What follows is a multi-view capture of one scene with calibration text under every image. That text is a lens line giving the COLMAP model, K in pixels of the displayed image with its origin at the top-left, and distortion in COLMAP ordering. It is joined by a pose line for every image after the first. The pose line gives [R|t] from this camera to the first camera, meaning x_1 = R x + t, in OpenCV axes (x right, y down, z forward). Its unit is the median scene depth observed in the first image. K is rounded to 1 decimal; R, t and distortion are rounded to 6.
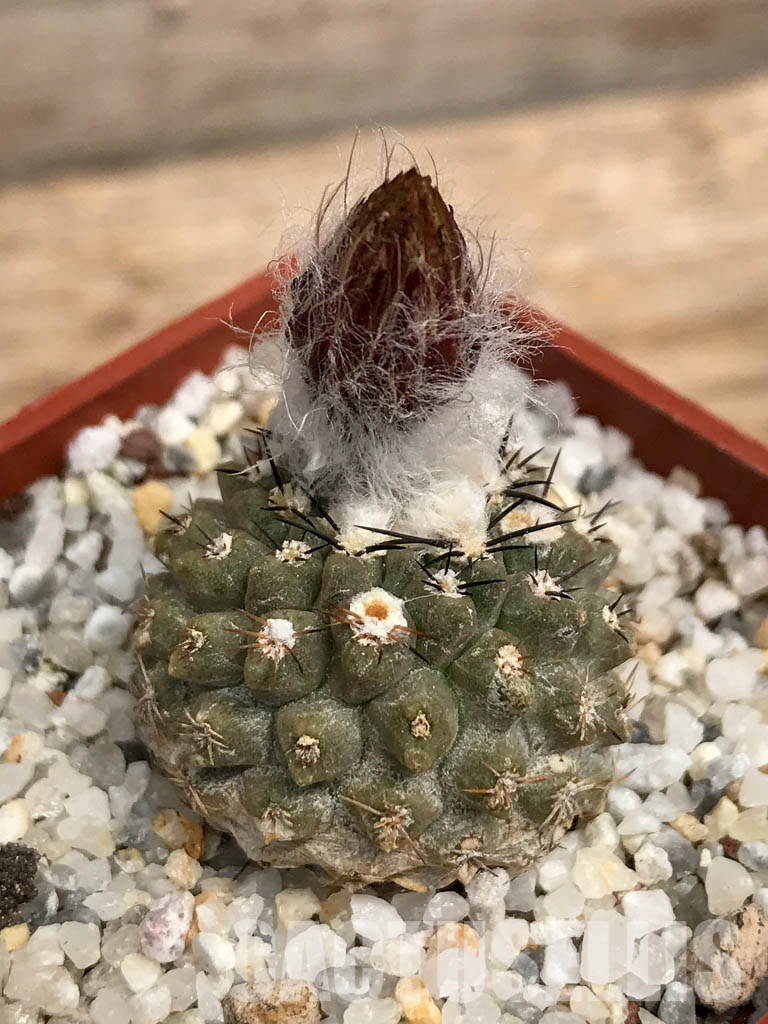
lens RADIAL K [[1846.0, 0, 384.0], [0, 1846.0, 512.0], [0, 0, 1]] dist [0.150525, -1.715517]
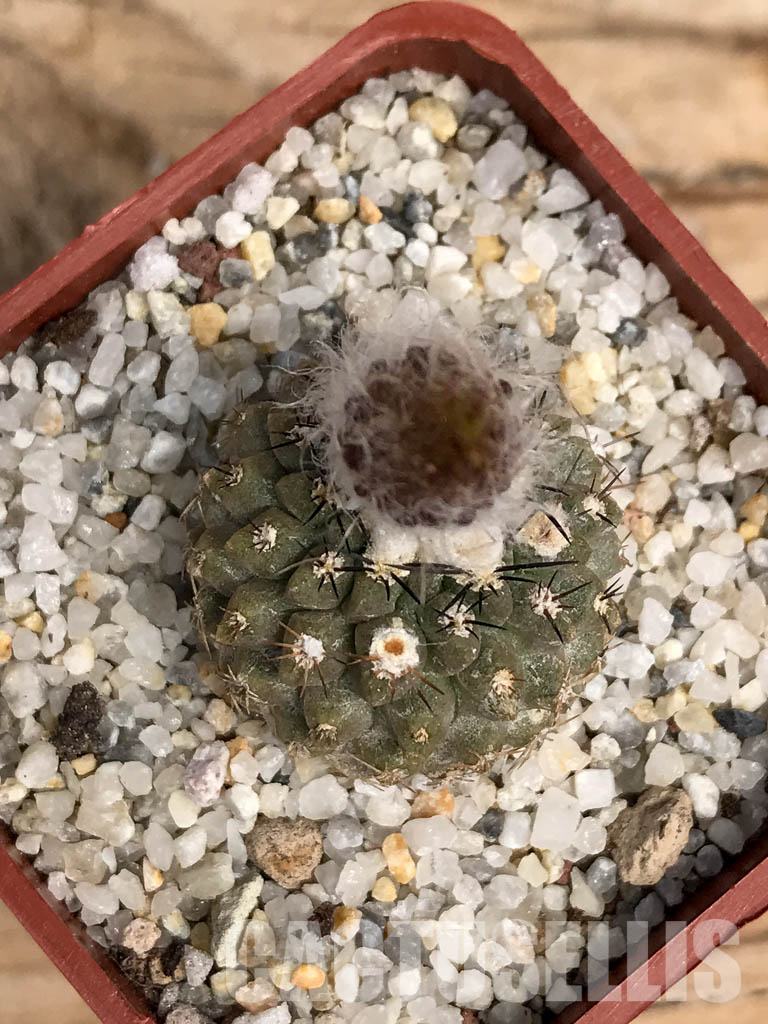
lens RADIAL K [[1913.9, 0, 384.0], [0, 1913.9, 512.0], [0, 0, 1]] dist [0.018320, 0.092344]
pose [[0.994357, 0.105380, 0.012183, -0.031815], [-0.092598, 0.806197, 0.584356, -0.668777], [0.051757, -0.582187, 0.811406, 0.060826]]
